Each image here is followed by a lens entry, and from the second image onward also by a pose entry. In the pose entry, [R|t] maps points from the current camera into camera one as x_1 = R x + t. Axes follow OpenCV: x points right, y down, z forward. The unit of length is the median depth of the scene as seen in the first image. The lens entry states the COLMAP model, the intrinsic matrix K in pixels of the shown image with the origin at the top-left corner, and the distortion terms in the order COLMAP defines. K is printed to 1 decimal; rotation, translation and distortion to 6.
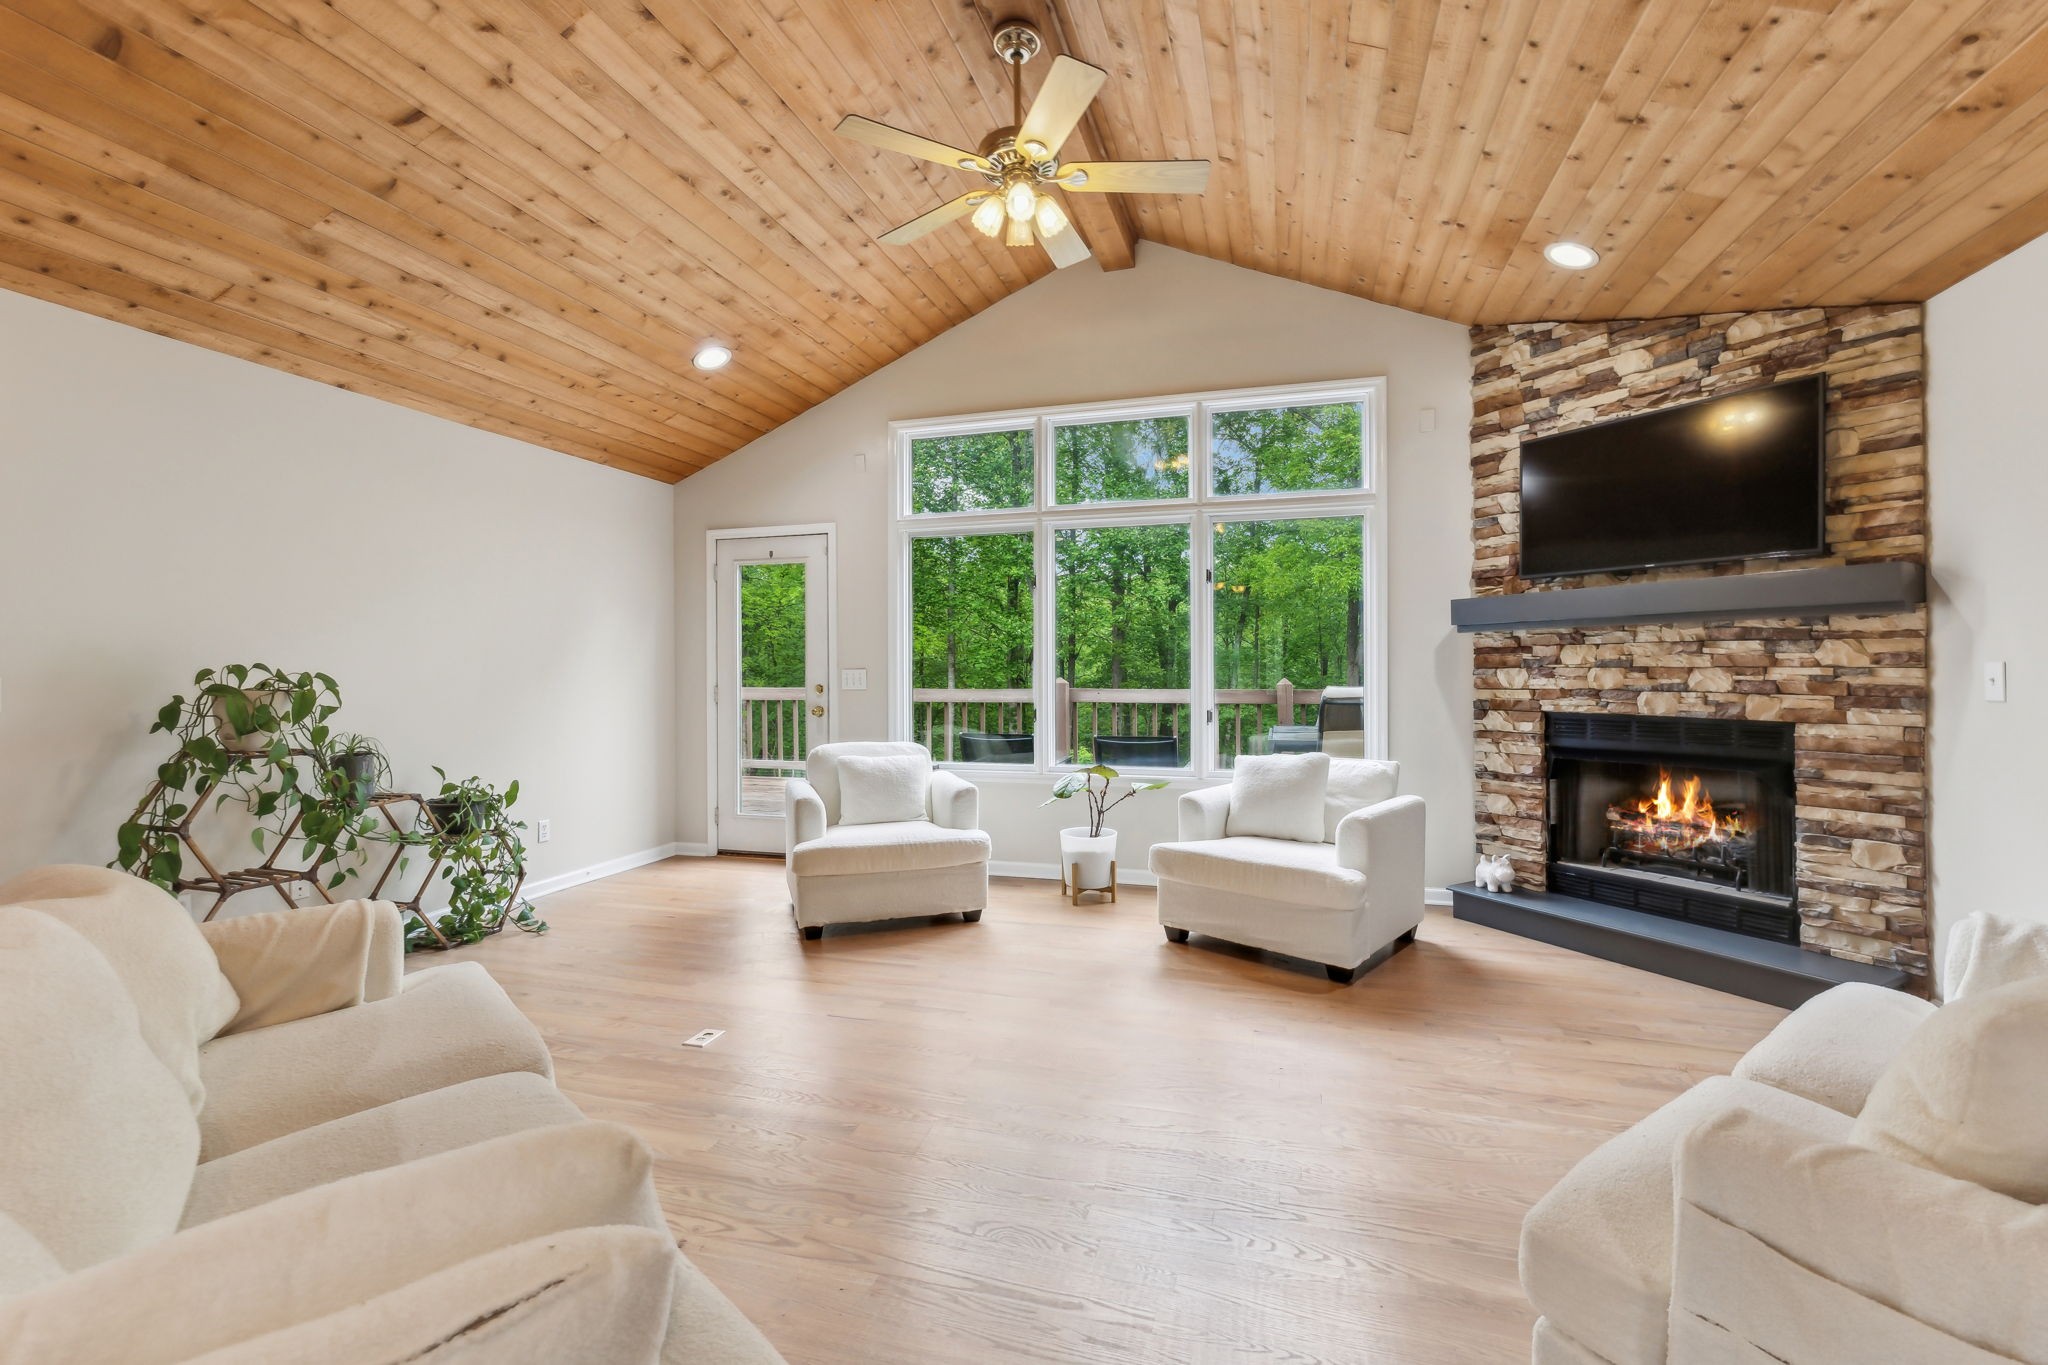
lens RADIAL K [[859.1, 0, 1024.8], [0, 859.1, 666.2], [0, 0, 1]] dist [0.001395, -0.000729]
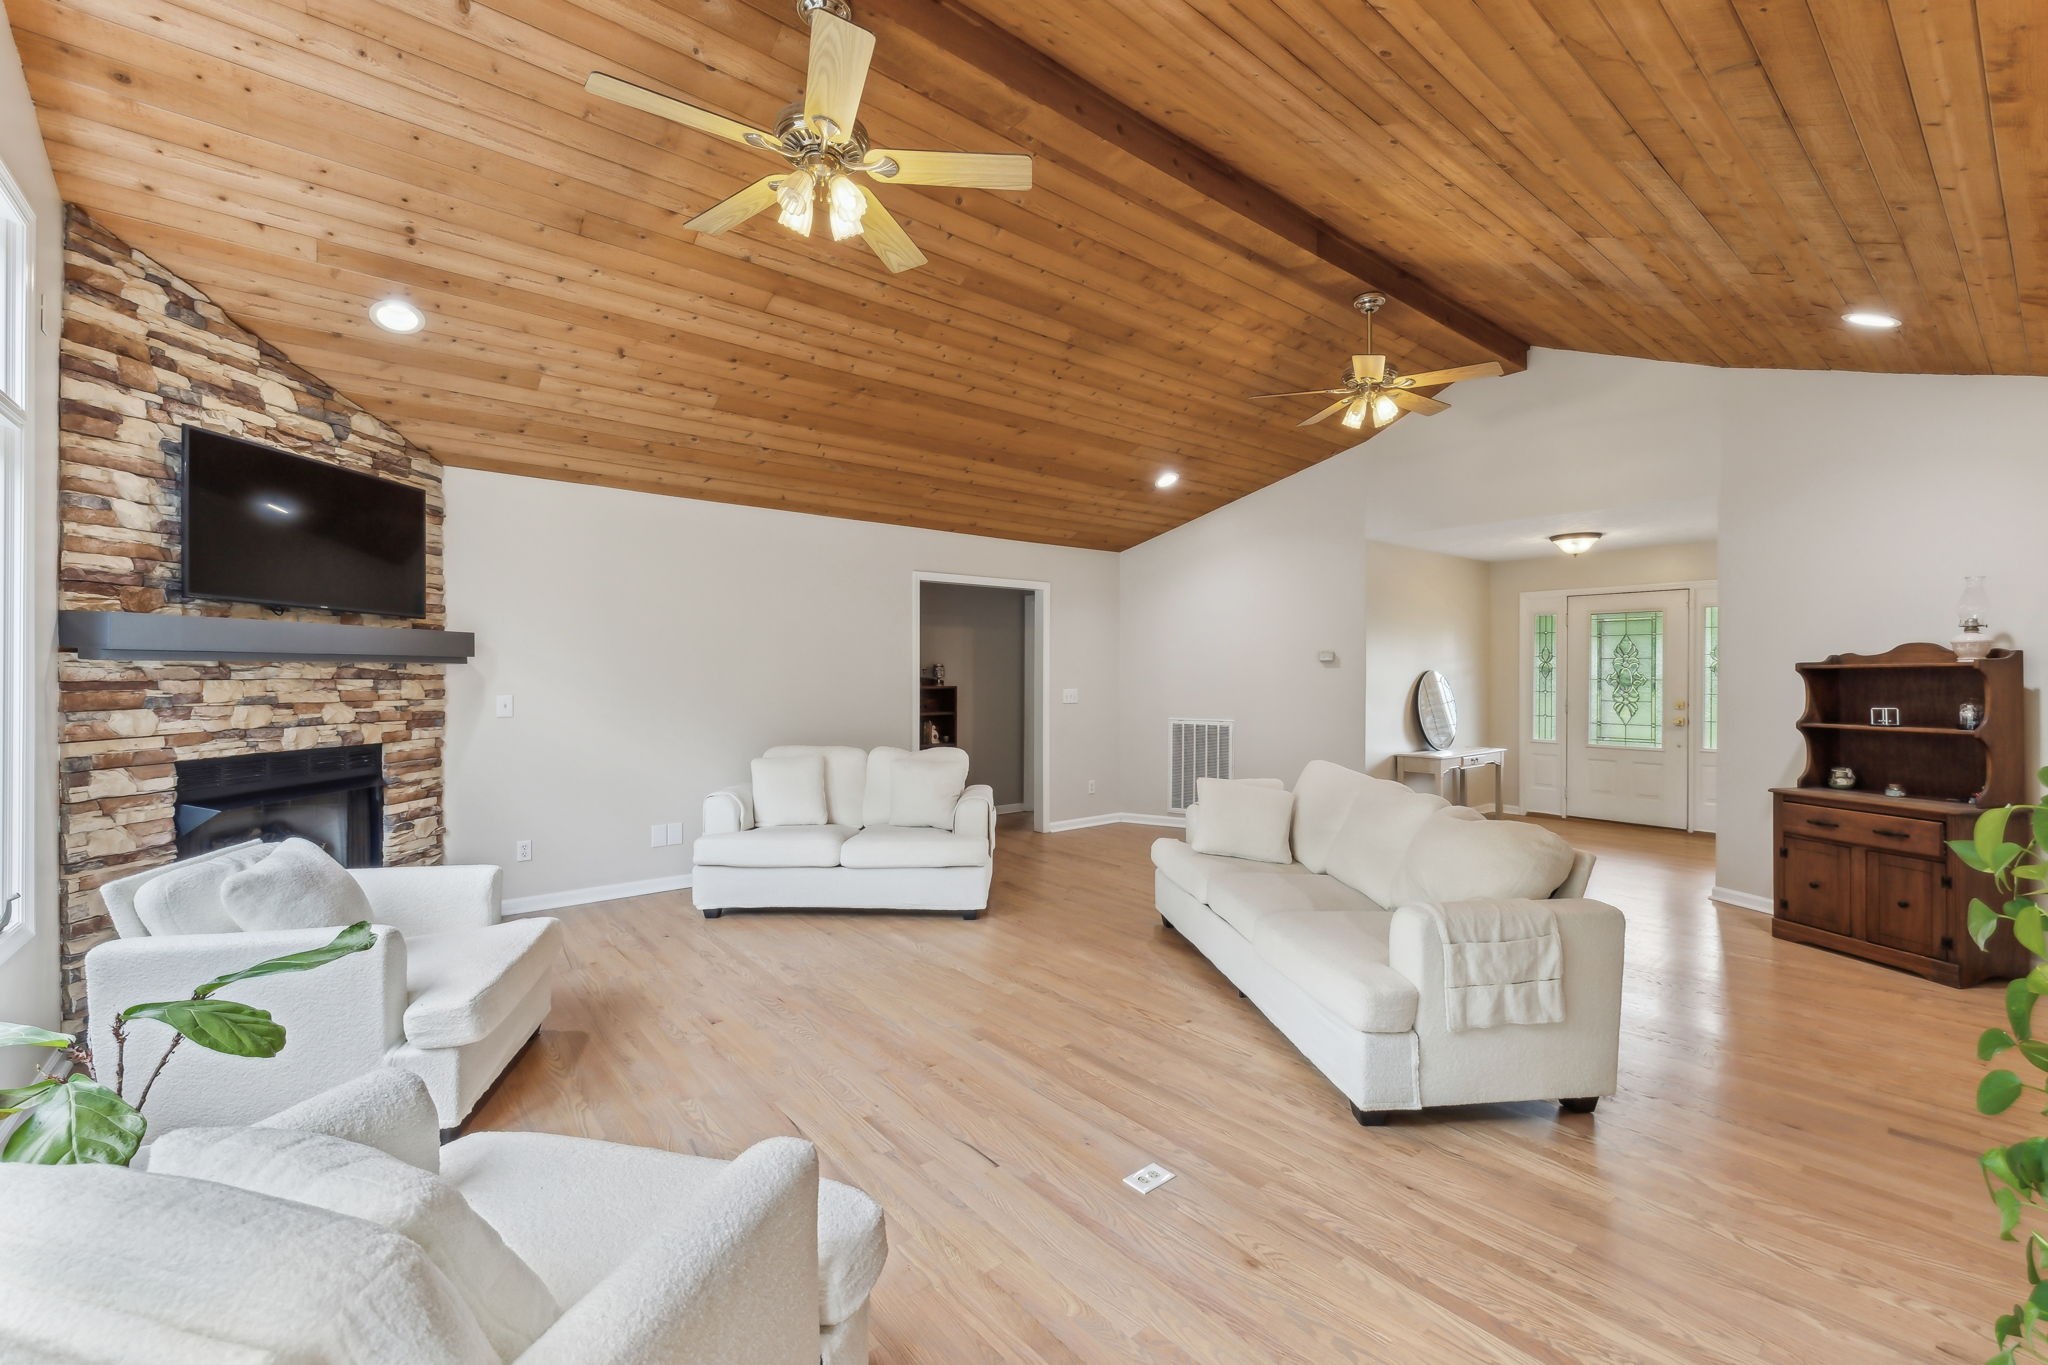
lens RADIAL K [[859.1, 0, 1027.0], [0, 859.1, 685.0], [0, 0, 1]] dist [0.001395, -0.000729]
pose [[-0.828718, -0.004615, 0.559648, -0.548244], [-0.000822, 0.999975, 0.007027, -0.027591], [-0.559666, 0.005364, -0.828701, 1.305839]]
